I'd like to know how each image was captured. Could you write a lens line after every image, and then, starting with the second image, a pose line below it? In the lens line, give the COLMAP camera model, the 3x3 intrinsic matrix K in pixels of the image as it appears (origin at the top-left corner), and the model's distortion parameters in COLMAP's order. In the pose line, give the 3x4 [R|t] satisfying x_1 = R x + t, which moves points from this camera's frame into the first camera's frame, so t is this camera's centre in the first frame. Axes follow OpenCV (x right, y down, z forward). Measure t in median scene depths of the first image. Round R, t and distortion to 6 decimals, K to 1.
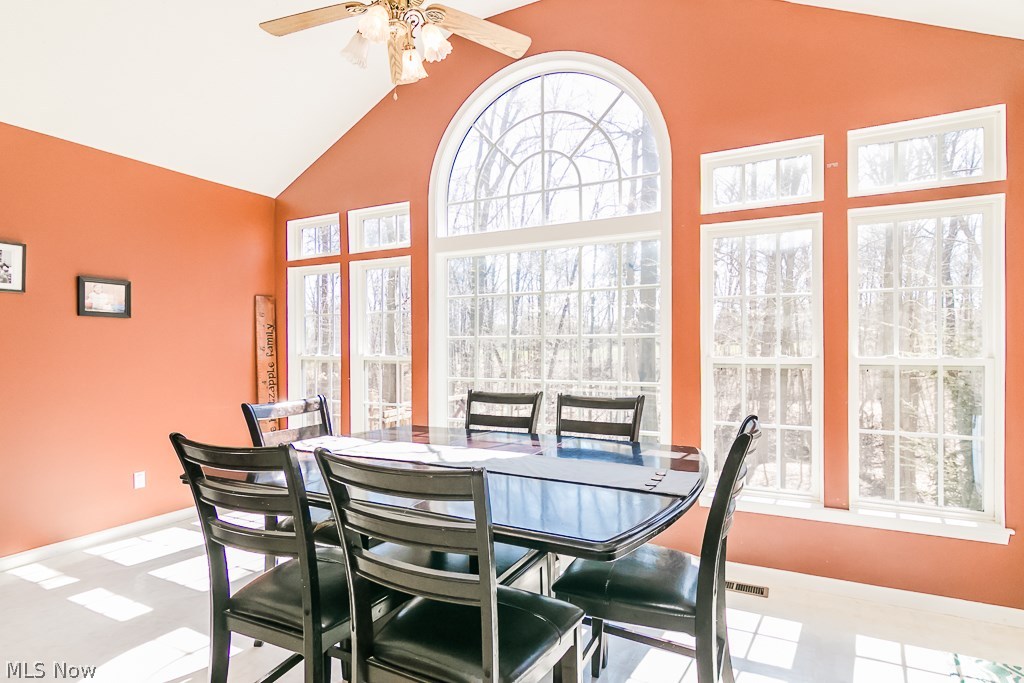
lens RADIAL K [[531.3, 0, 523.5], [0, 531.3, 346.3], [0, 0, 1]] dist [0.000028, -0.000029]
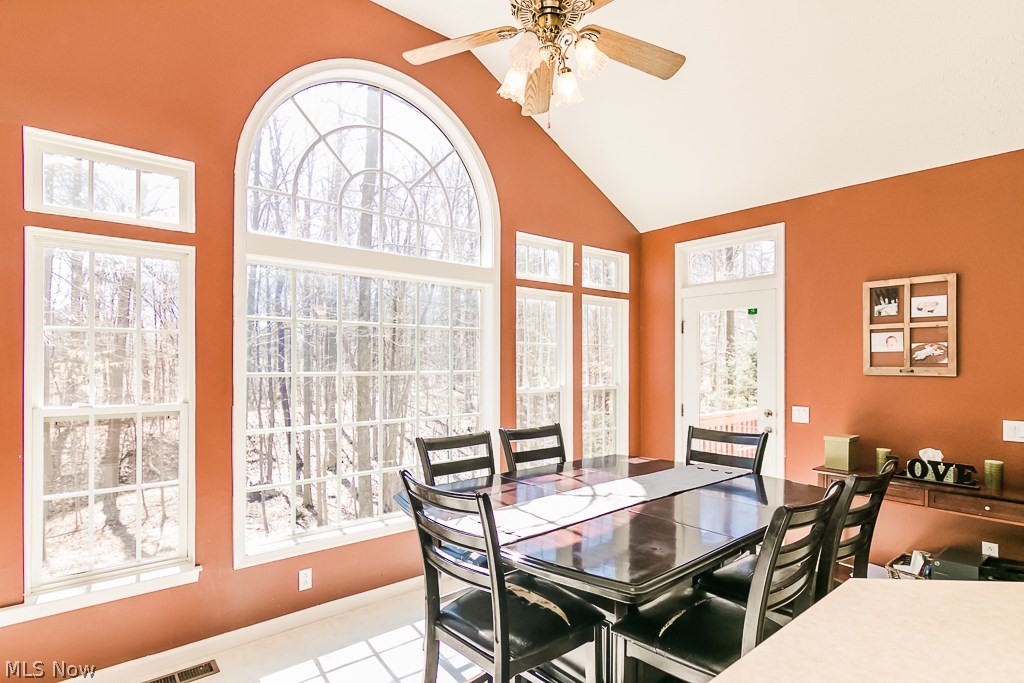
lens RADIAL K [[513.7, 0, 489.7], [0, 513.7, 367.4], [0, 0, 1]] dist [0.000838, 0.000052]
pose [[0.420294, 0.004441, 0.907377, -0.864160], [0.005197, 0.999960, -0.007302, -0.027878], [-0.907373, 0.007785, 0.420254, 0.583215]]
